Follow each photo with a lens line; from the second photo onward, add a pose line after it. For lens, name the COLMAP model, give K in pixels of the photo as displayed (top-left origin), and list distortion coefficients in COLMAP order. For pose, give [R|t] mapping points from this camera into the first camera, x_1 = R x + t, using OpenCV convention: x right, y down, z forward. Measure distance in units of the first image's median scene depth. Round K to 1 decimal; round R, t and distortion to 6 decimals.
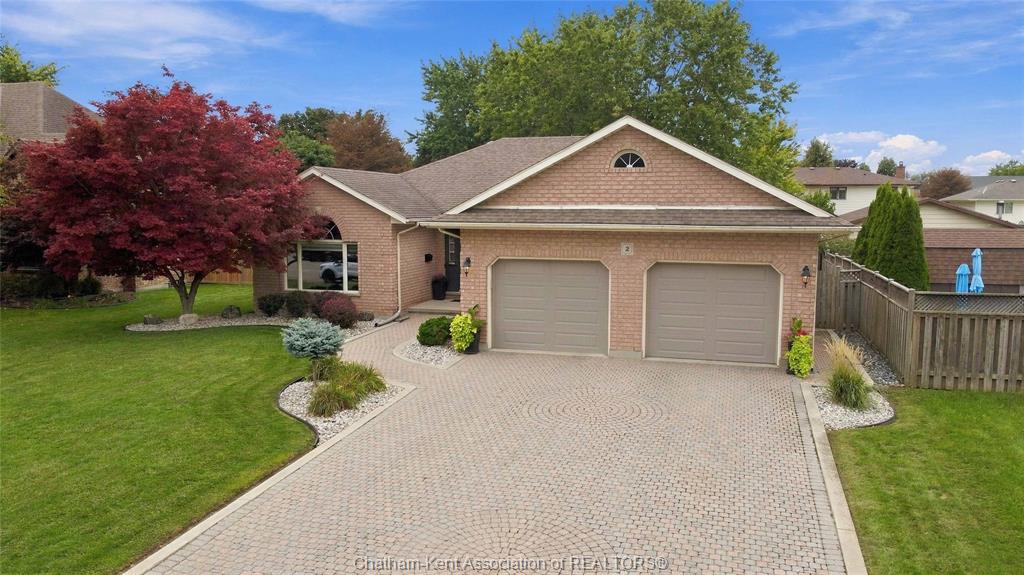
lens RADIAL K [[775.7, 0, 512.0], [0, 775.7, 287.5], [0, 0, 1]] dist [0.000463, -0.001412]
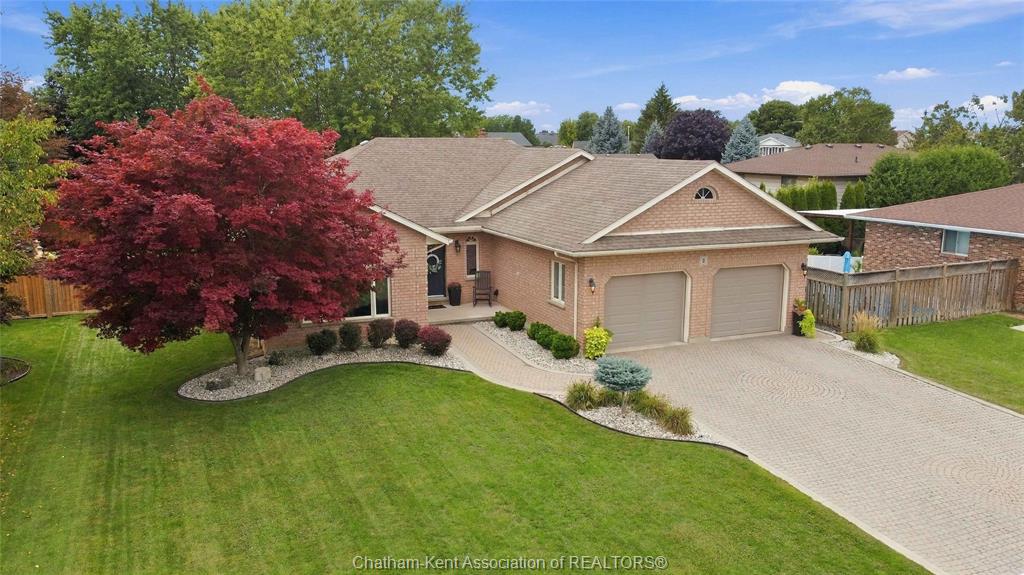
lens RADIAL K [[778.9, 0, 512.0], [0, 778.9, 287.5], [0, 0, 1]] dist [0.000888, -0.000054]
pose [[0.770164, -0.116602, 0.627097, -0.934168], [0.066838, 0.992490, 0.102456, -0.161564], [-0.634334, -0.036993, 0.772173, 0.183487]]
